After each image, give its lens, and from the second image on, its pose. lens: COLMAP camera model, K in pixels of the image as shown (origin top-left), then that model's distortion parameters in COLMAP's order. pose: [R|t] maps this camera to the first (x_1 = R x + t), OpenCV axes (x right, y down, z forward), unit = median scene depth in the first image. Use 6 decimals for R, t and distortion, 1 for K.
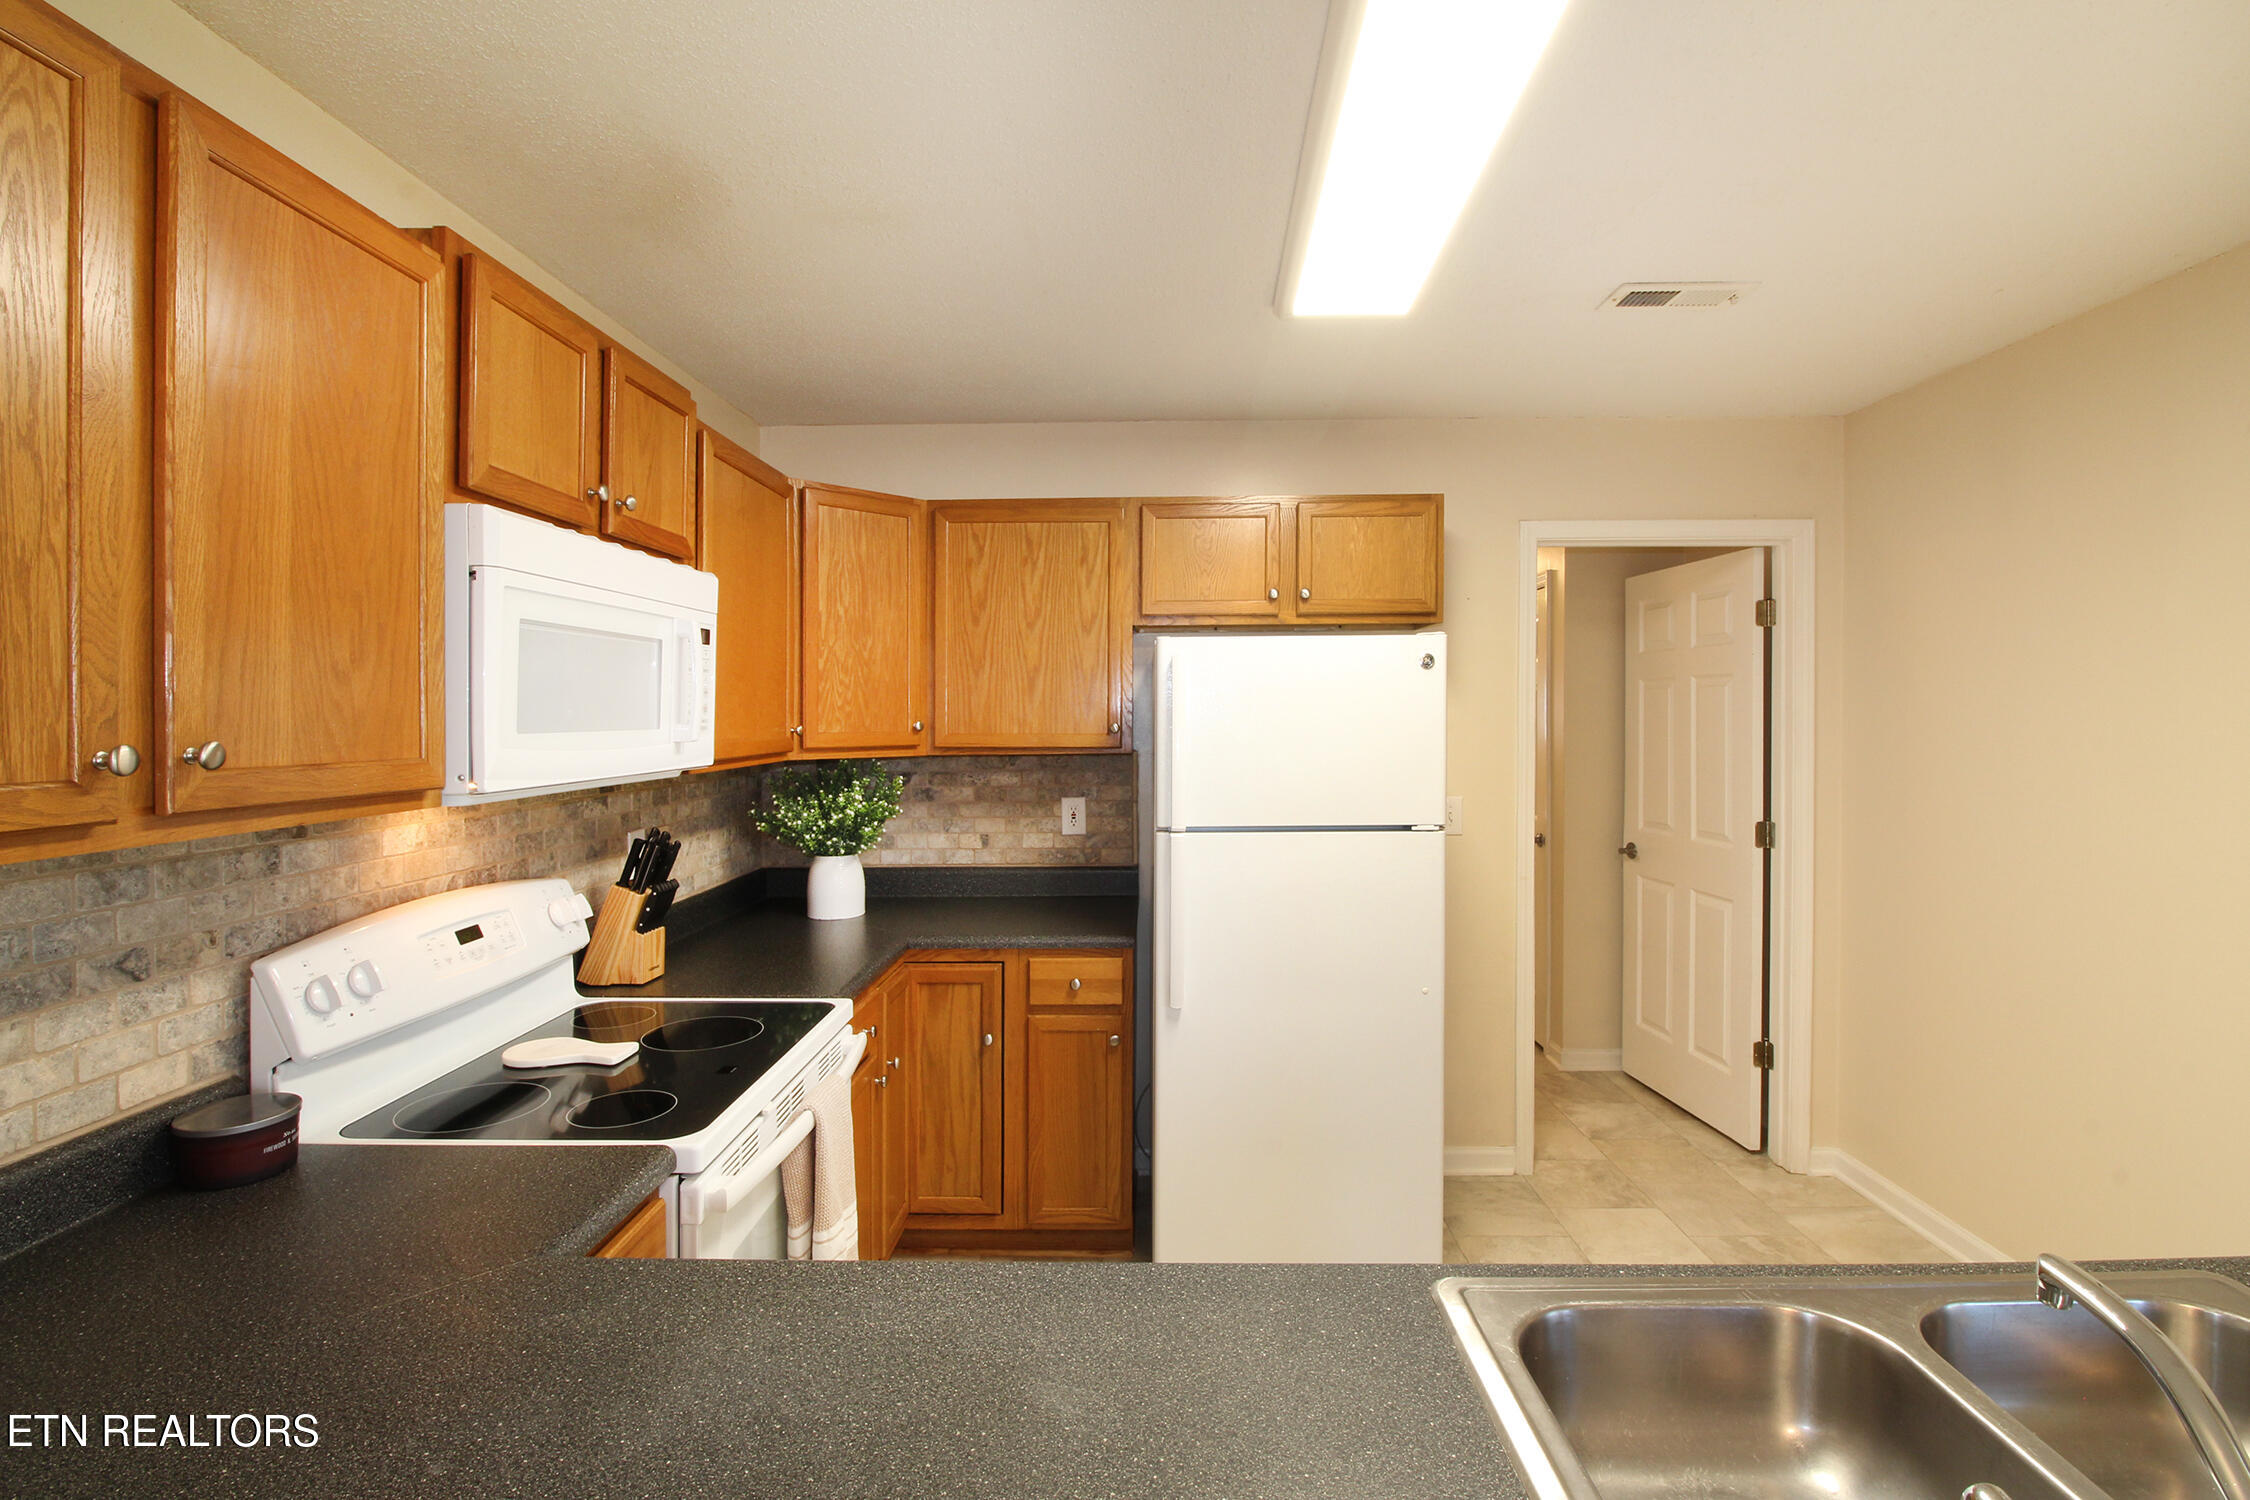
lens RADIAL K [[1055.5, 0, 1147.7], [0, 1055.5, 712.6], [0, 0, 1]] dist [-0.003724, -0.006366]
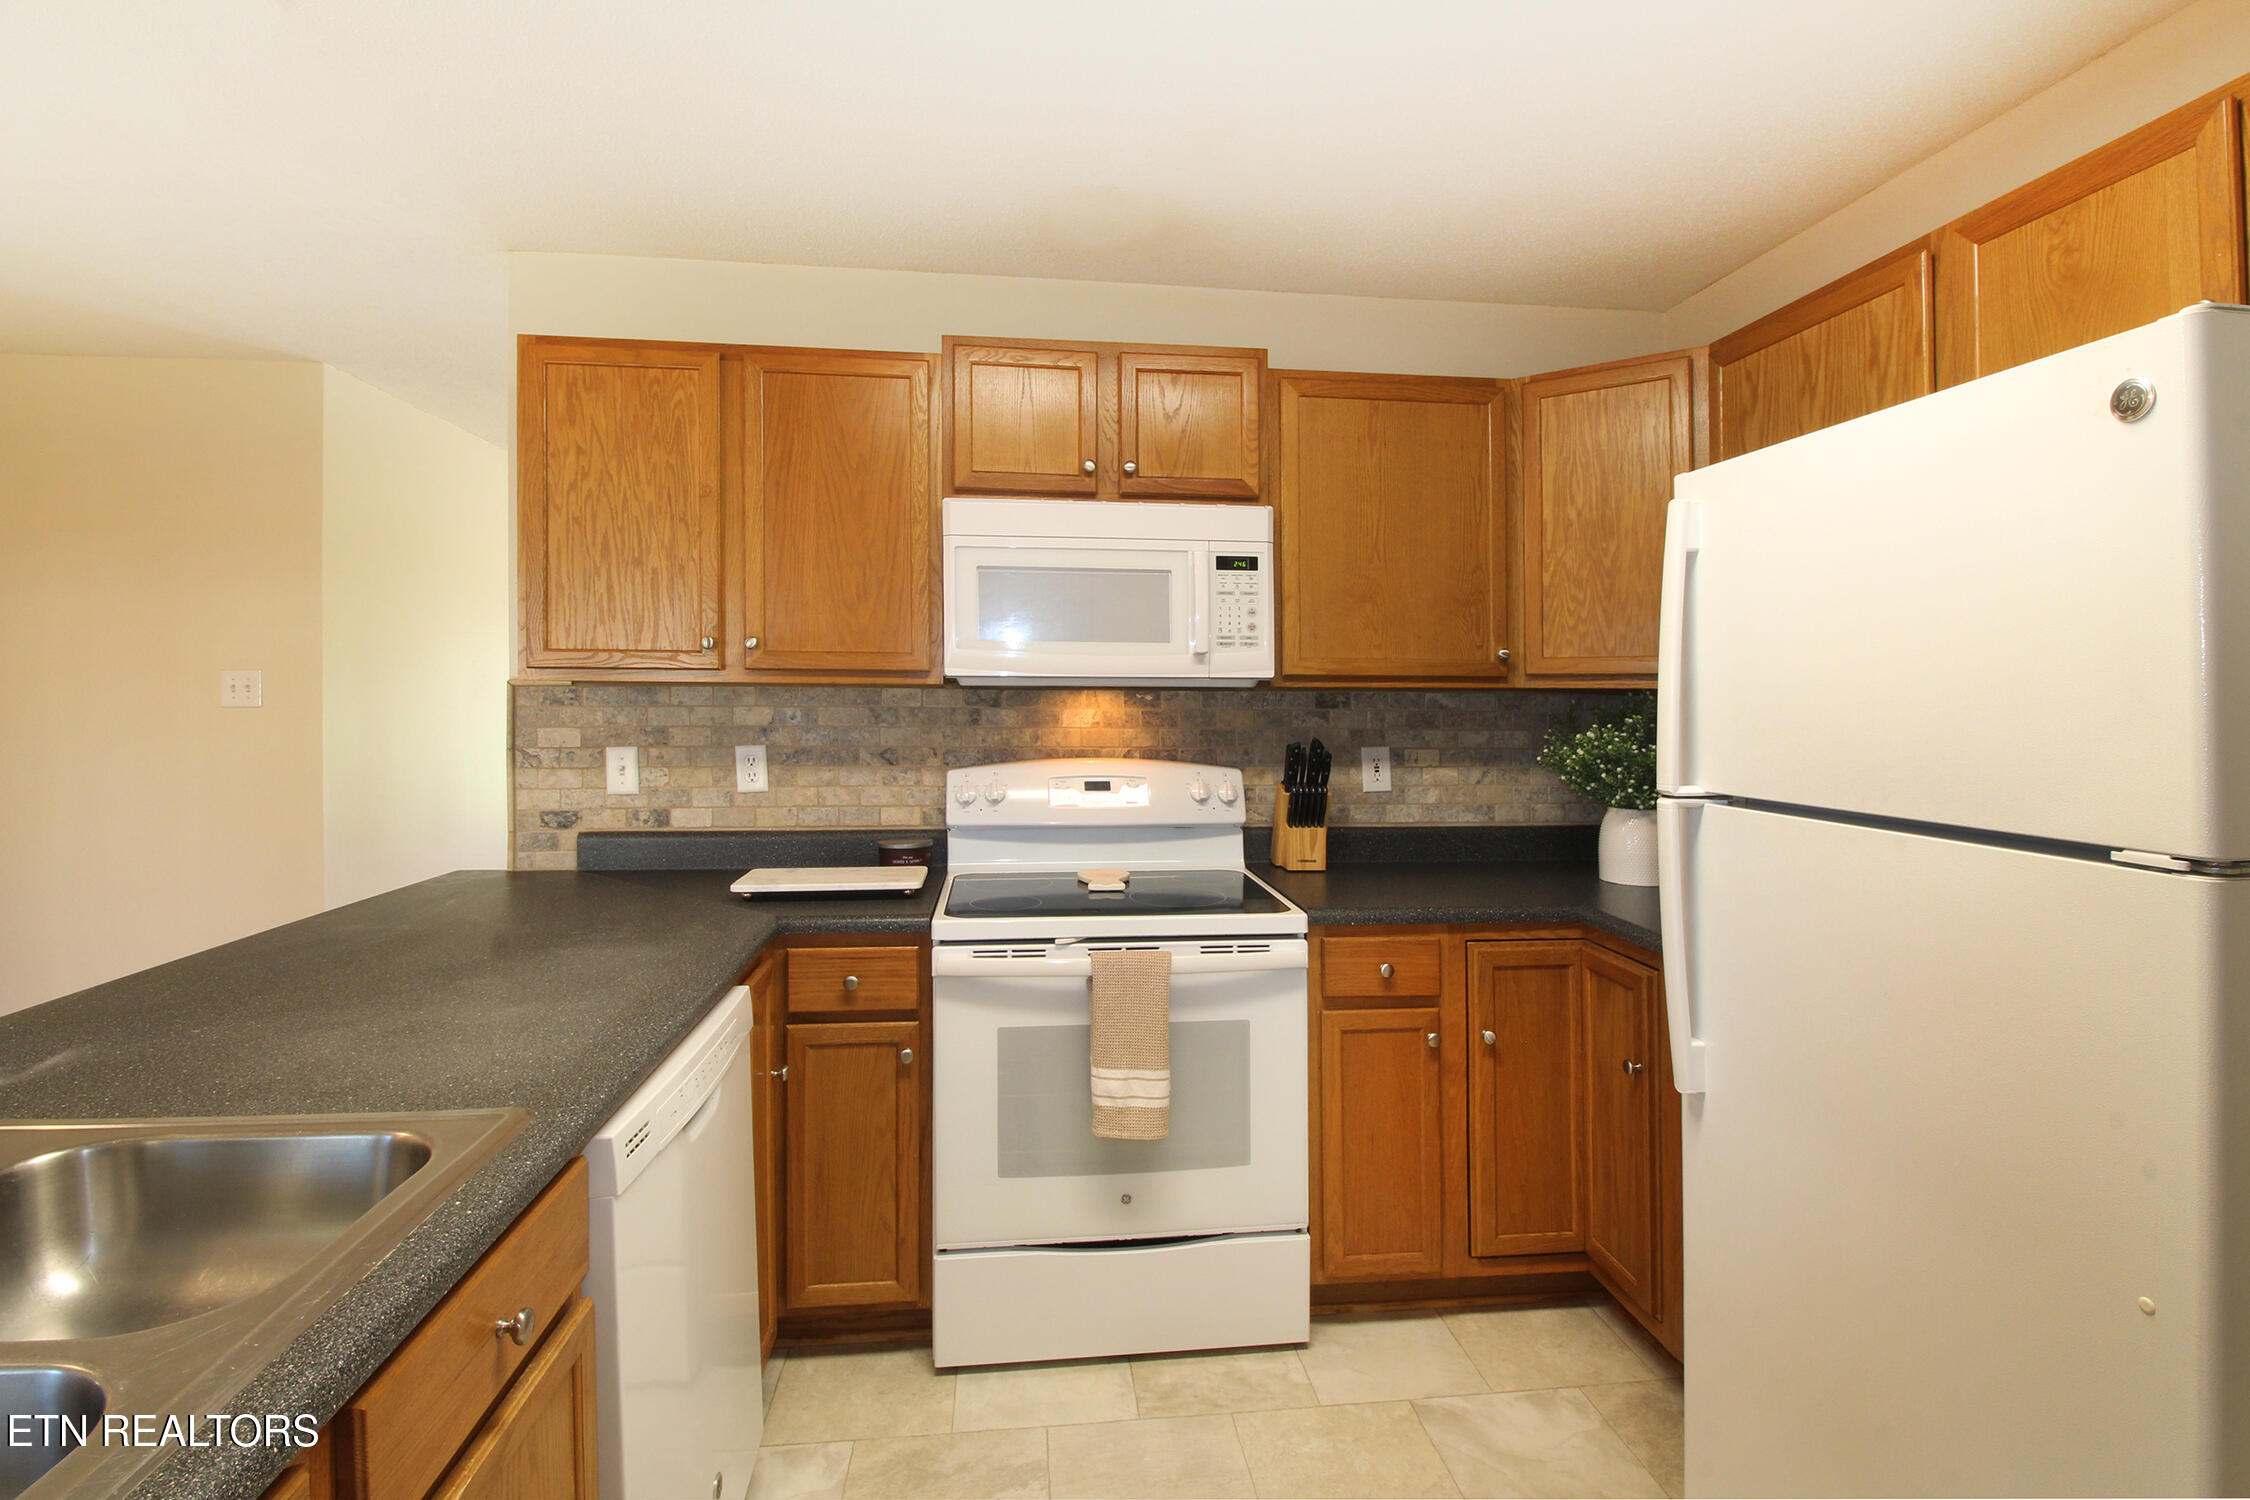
lens RADIAL K [[1055.5, 0, 1139.1], [0, 1055.5, 683.0], [0, 0, 1]] dist [-0.003724, -0.006366]
pose [[0.126539, -0.003371, -0.991956, 0.927997], [-0.006314, 0.999971, -0.004203, 0.083289], [0.991942, 0.006795, 0.126514, 0.989308]]
